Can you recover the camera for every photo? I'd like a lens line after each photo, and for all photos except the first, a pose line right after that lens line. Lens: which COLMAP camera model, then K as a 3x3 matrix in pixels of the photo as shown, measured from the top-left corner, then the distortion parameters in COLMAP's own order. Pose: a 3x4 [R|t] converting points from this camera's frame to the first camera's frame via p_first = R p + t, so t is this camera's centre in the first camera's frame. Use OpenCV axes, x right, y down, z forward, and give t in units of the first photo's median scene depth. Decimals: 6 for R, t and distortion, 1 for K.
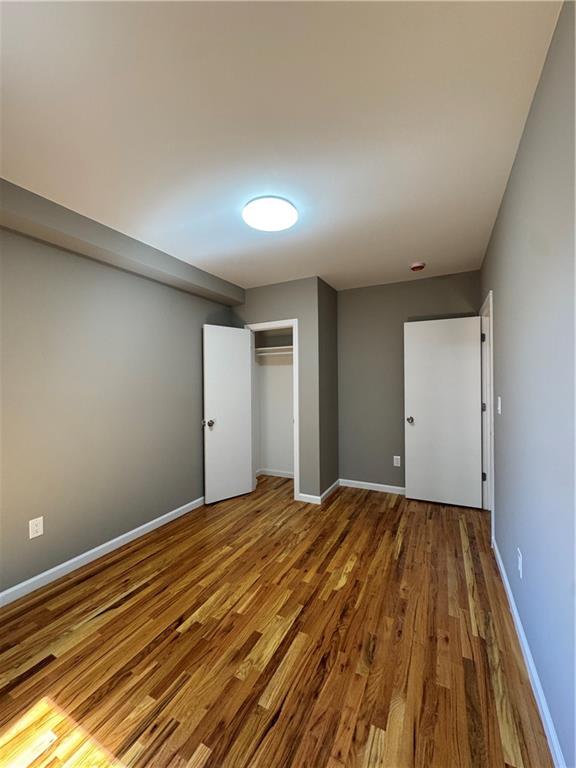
lens RADIAL K [[307.5, 0, 289.1], [0, 307.5, 382.6], [0, 0, 1]] dist [-0.000862, -0.000505]
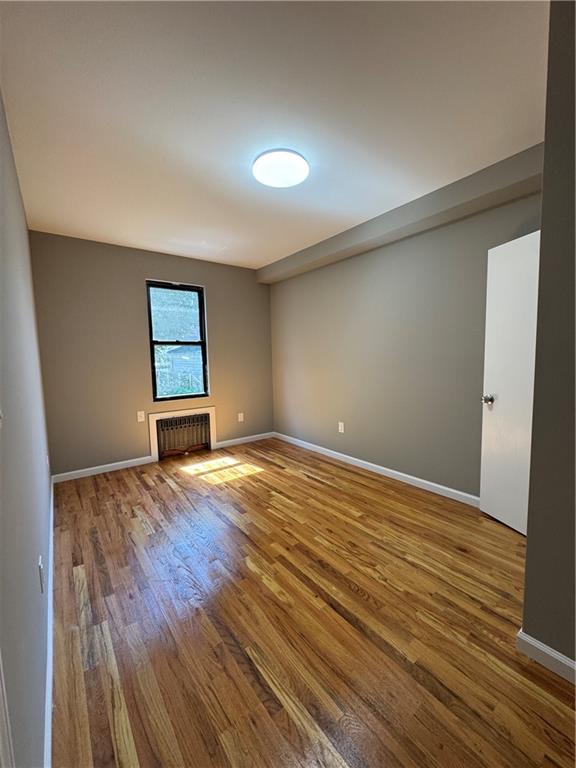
lens RADIAL K [[307.5, 0, 288.3], [0, 307.5, 382.0], [0, 0, 1]] dist [-0.000862, -0.000505]
pose [[-0.436514, 0.095005, -0.894667, 0.803722], [0.030427, 0.995399, 0.090856, 0.031776], [0.899183, 0.012438, -0.437397, 1.354795]]
